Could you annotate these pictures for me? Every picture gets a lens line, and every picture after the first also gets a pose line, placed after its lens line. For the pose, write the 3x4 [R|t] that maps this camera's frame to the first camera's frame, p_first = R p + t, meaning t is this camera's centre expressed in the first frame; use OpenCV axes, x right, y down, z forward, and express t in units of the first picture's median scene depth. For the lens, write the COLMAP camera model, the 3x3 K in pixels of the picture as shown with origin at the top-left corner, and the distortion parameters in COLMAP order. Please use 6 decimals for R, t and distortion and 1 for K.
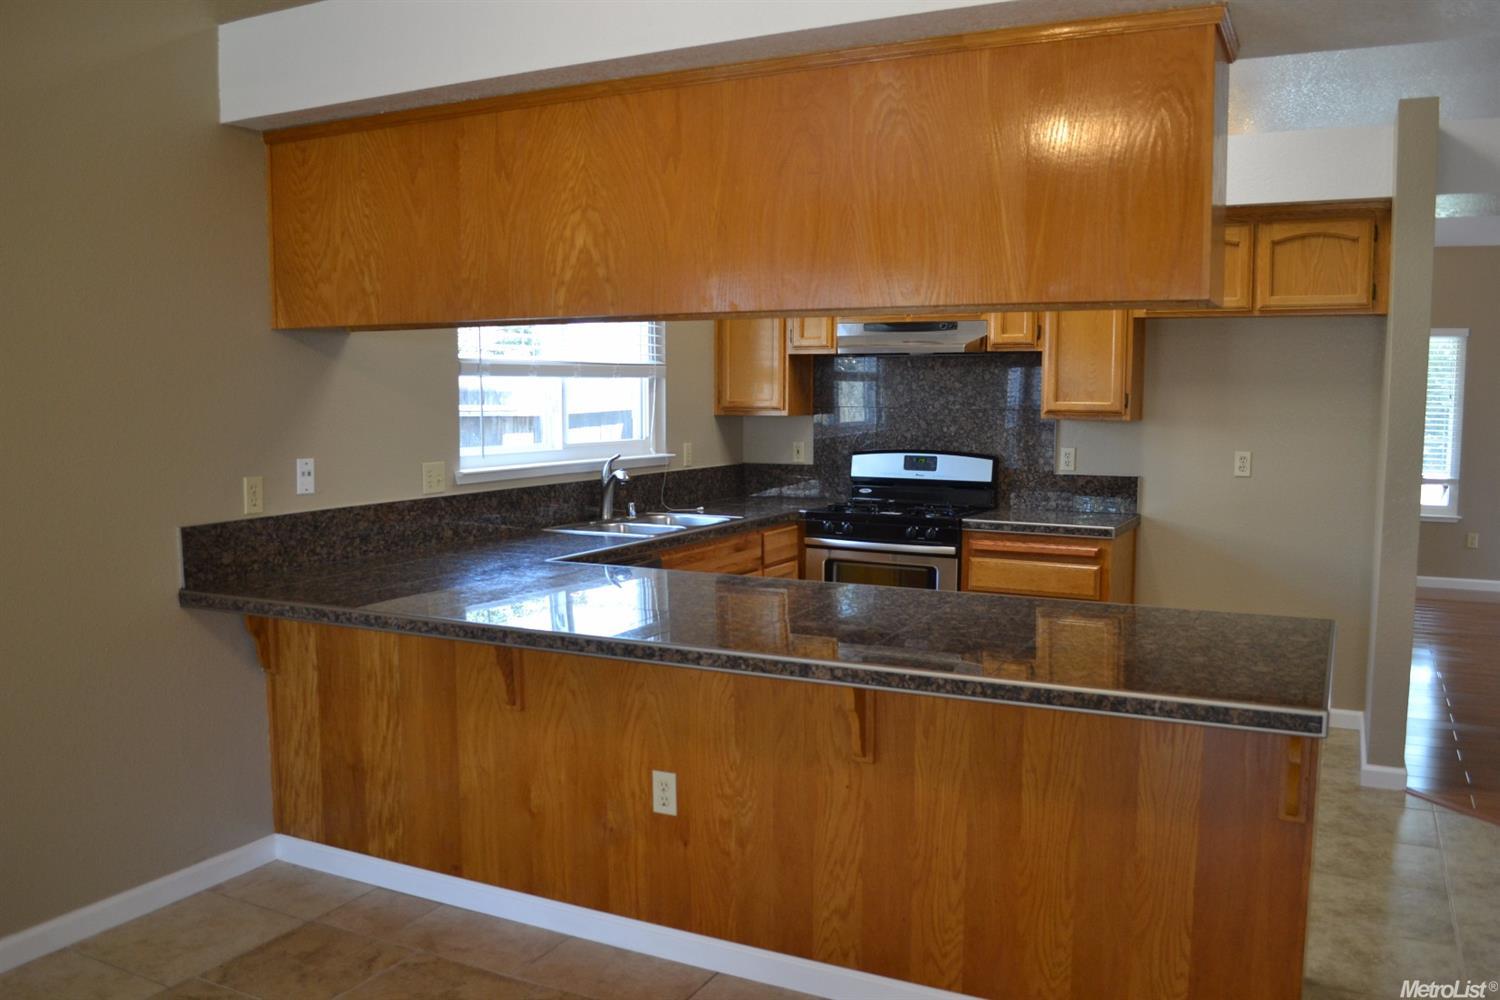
lens RADIAL K [[1199.0, 0, 763.2], [0, 1199.0, 508.4], [0, 0, 1]] dist [-0.086114, 0.016802]
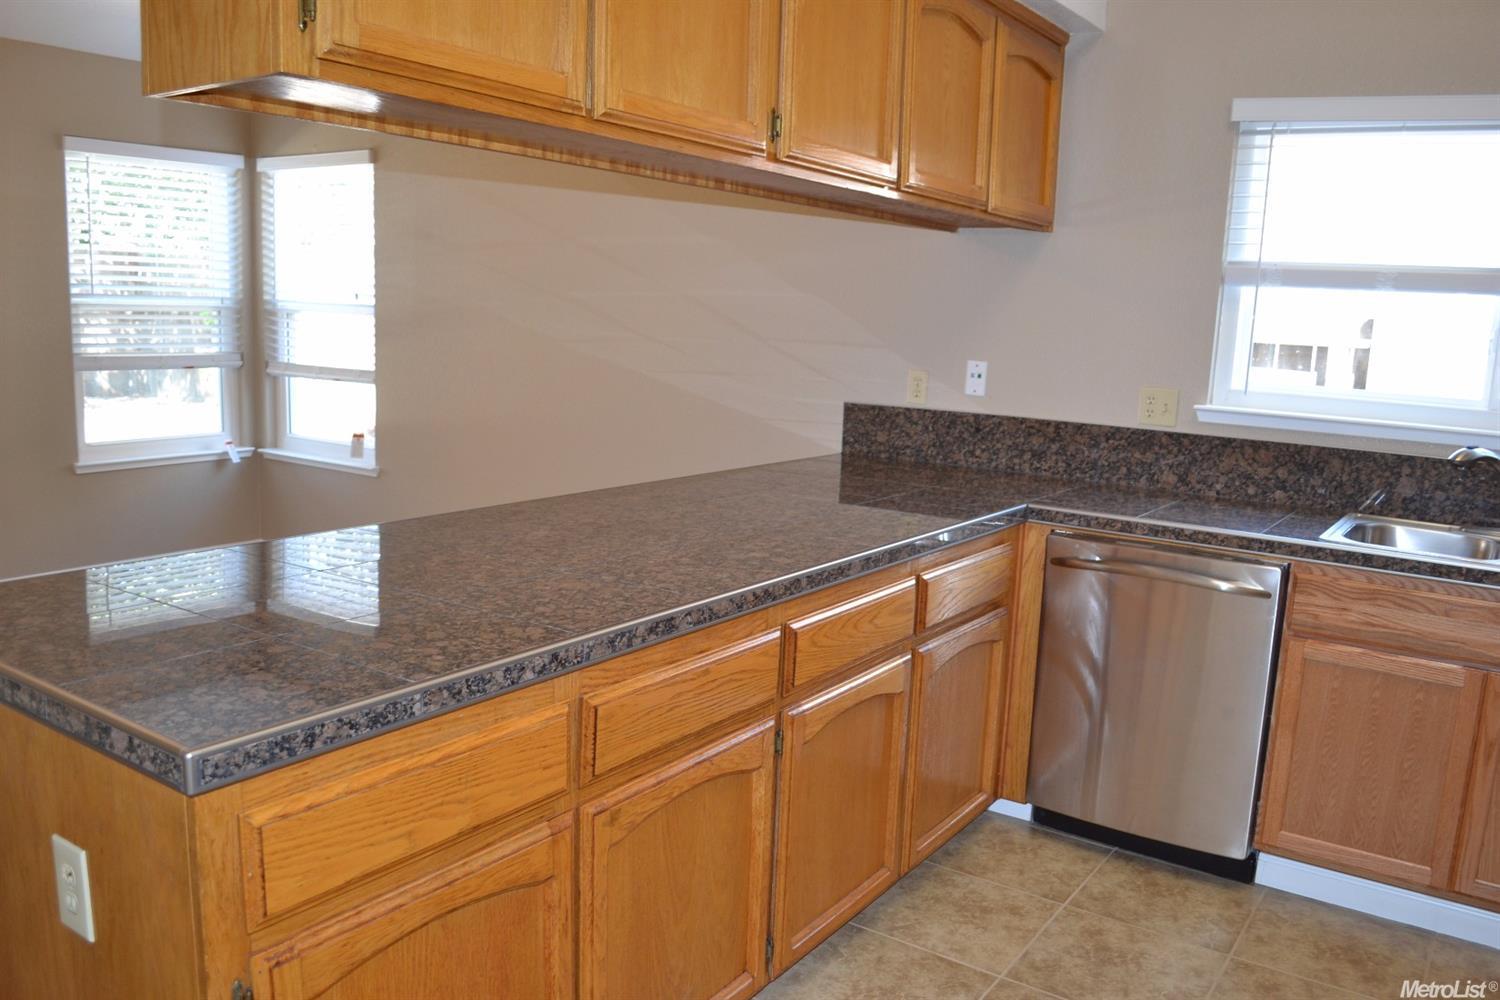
lens RADIAL K [[1199.0, 0, 754.4], [0, 1199.0, 514.0], [0, 0, 1]] dist [-0.086114, 0.016802]
pose [[-0.132735, 0.162875, -0.977677, 0.542567], [-0.137149, 0.973898, 0.180865, -0.059880], [0.981617, 0.158095, -0.106932, 0.772863]]
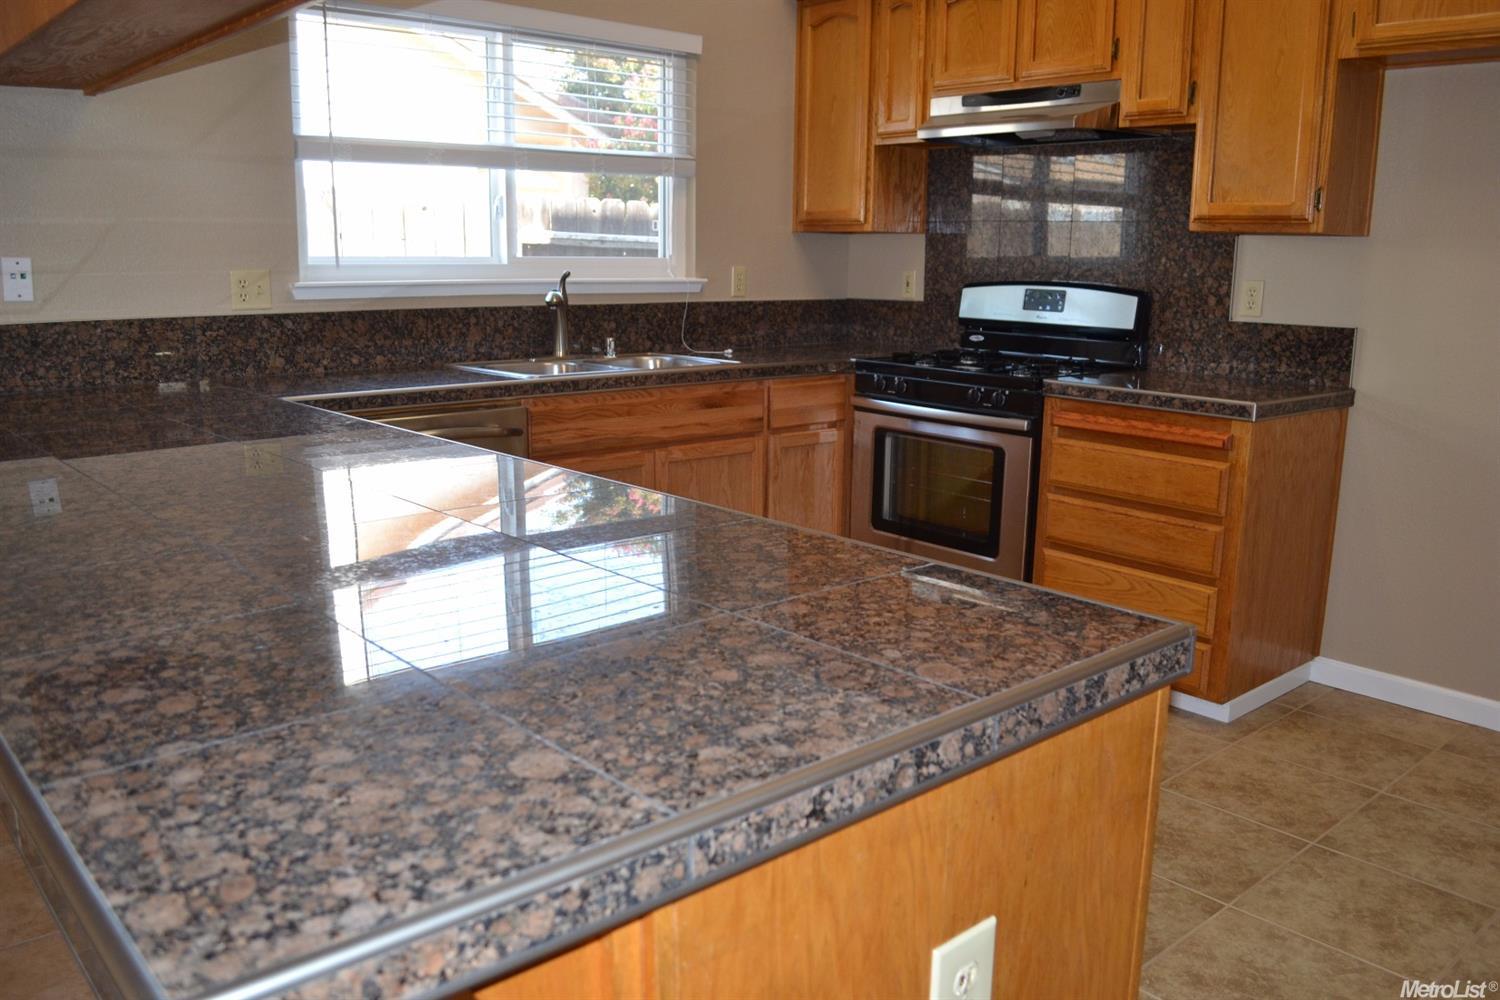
lens RADIAL K [[1199.0, 0, 763.0], [0, 1199.0, 530.0], [0, 0, 1]] dist [-0.086114, 0.016802]
pose [[0.928642, 0.090834, -0.359686, 0.310564], [-0.044257, 0.989763, 0.135688, 0.010239], [0.368328, -0.110087, 0.923155, 0.365892]]
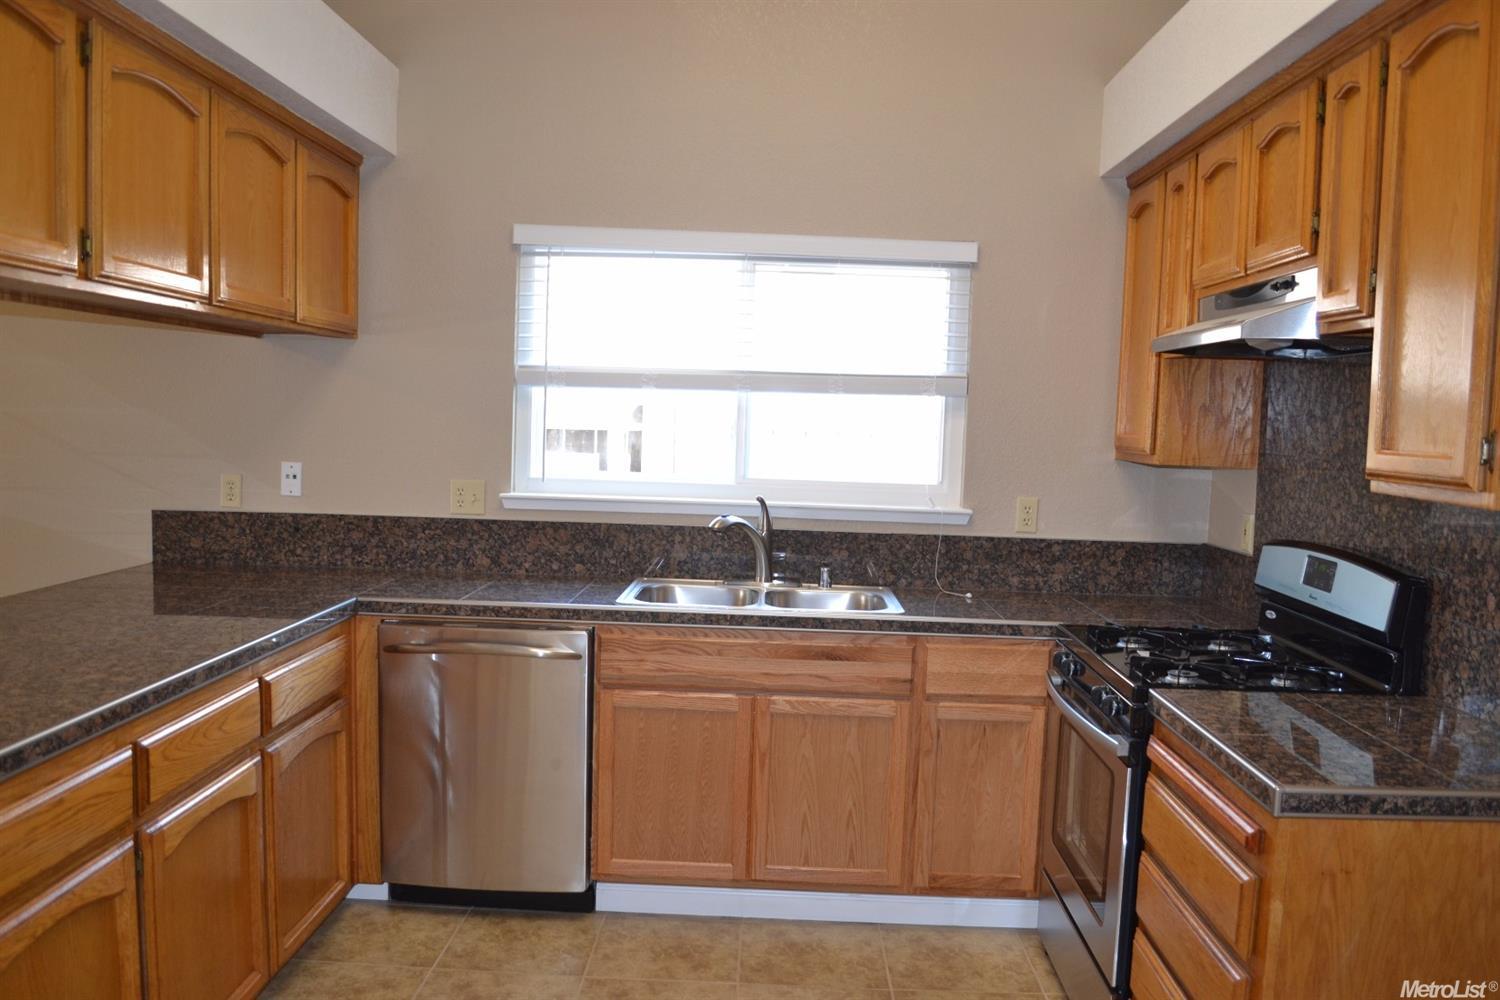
lens RADIAL K [[1199.0, 0, 756.3], [0, 1199.0, 525.5], [0, 0, 1]] dist [-0.086114, 0.016802]
pose [[0.428818, 0.093654, -0.898523, 0.595982], [-0.116468, 0.992043, 0.047818, -0.068855], [0.895852, 0.084144, 0.436313, 0.752182]]
